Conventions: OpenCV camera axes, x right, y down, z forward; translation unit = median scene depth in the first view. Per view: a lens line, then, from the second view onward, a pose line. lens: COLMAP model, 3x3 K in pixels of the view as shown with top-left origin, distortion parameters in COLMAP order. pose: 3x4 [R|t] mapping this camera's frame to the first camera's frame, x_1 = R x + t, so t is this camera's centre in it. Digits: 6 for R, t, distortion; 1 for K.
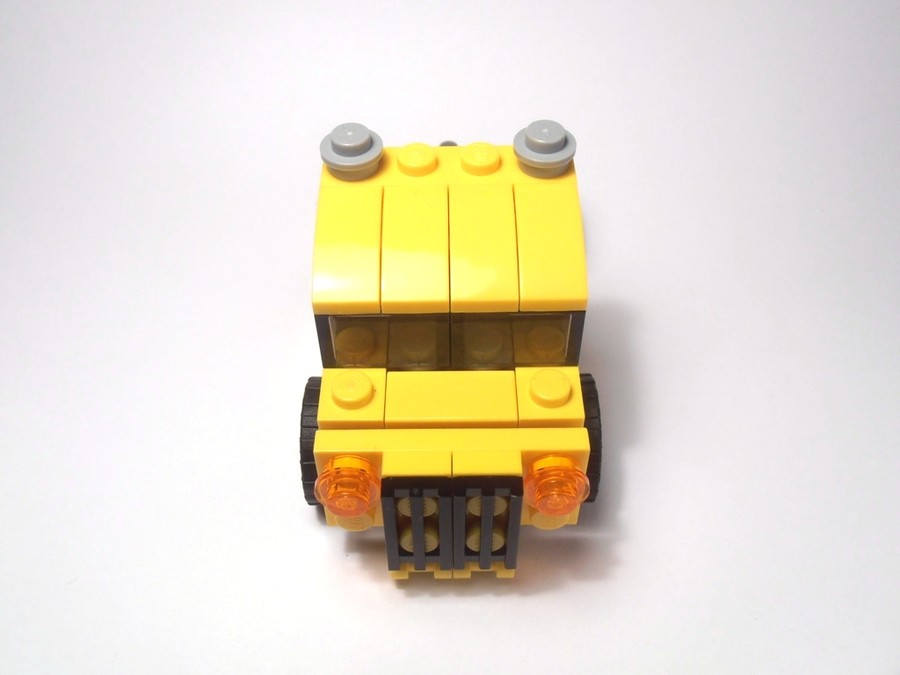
lens RADIAL K [[987.4, 0, 450.0], [0, 987.4, 337.5], [0, 0, 1]] dist [0.002763, 0.000710]
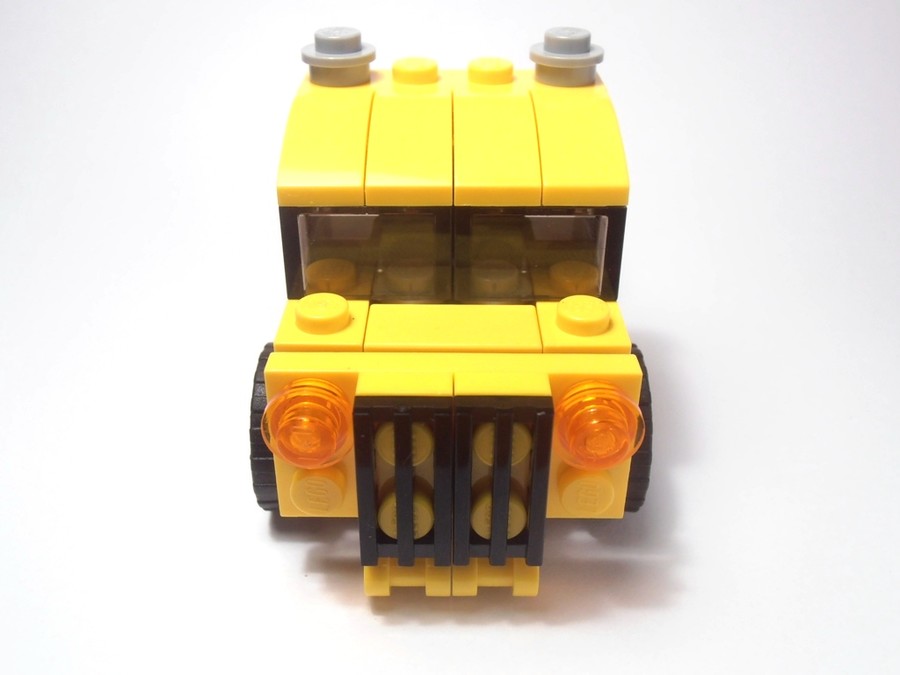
lens RADIAL K [[948.4, 0, 450.0], [0, 948.4, 337.5], [0, 0, 1]] dist [-0.117515, 0.000696]
pose [[0.999915, 0.012847, -0.002335, 0.000639], [-0.012874, 0.940188, -0.340411, 0.311656], [-0.002178, 0.340412, 0.940274, 0.314408]]
